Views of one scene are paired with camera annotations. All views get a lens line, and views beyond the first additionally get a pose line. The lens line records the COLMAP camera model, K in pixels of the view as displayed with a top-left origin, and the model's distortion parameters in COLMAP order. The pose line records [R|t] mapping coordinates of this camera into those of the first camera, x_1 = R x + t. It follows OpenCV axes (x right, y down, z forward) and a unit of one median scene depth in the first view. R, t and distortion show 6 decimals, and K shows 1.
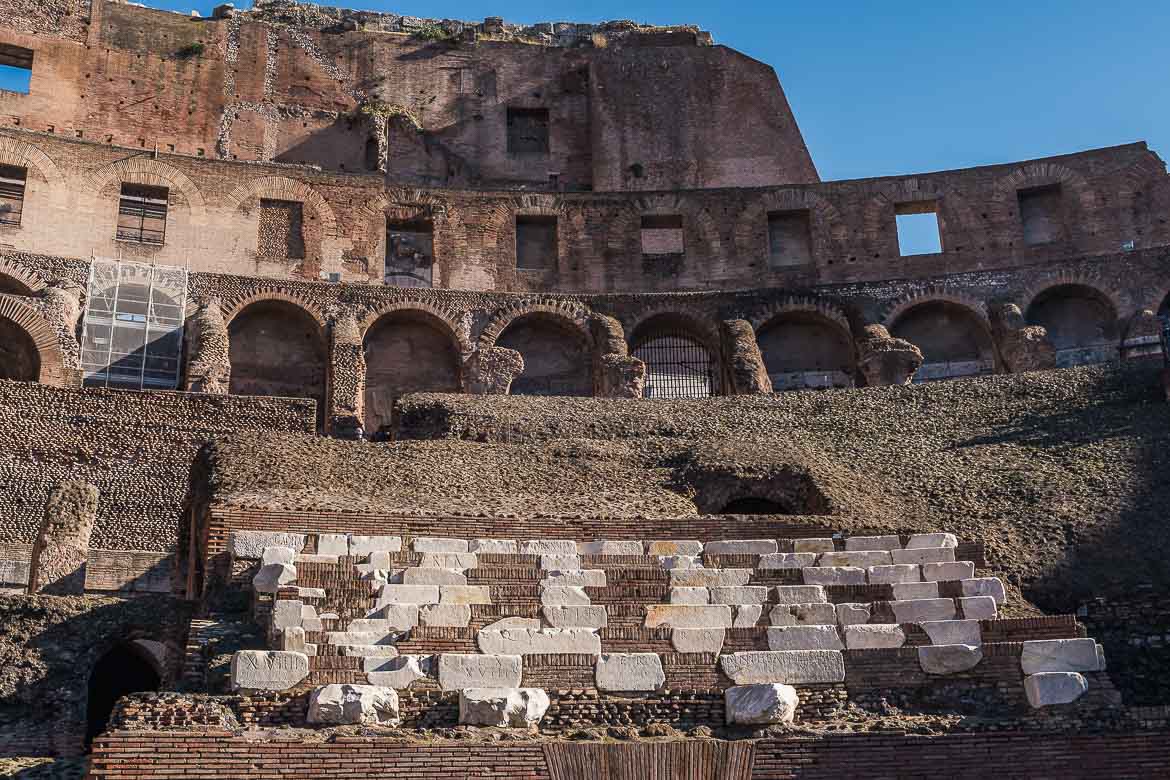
lens RADIAL K [[1396.9, 0, 574.0], [0, 1396.9, 397.0], [0, 0, 1]] dist [-0.001196, 0.000000]
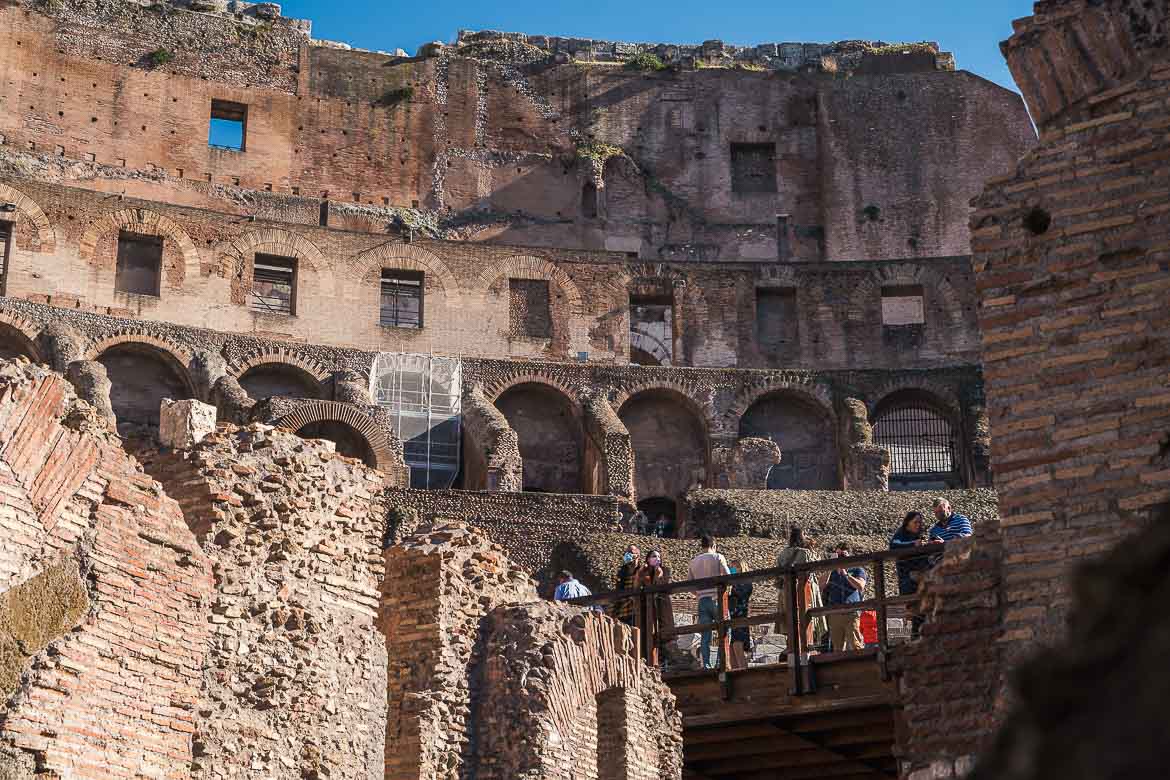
lens RADIAL K [[1934.6, 0, 591.3], [0, 1934.6, 392.4], [0, 0, 1]] dist [-0.019856, 0.000000]
pose [[0.995827, -0.006890, -0.091004, -0.032519], [0.006324, 0.999959, -0.006507, -0.045421], [0.091045, 0.005904, 0.995829, -0.389067]]
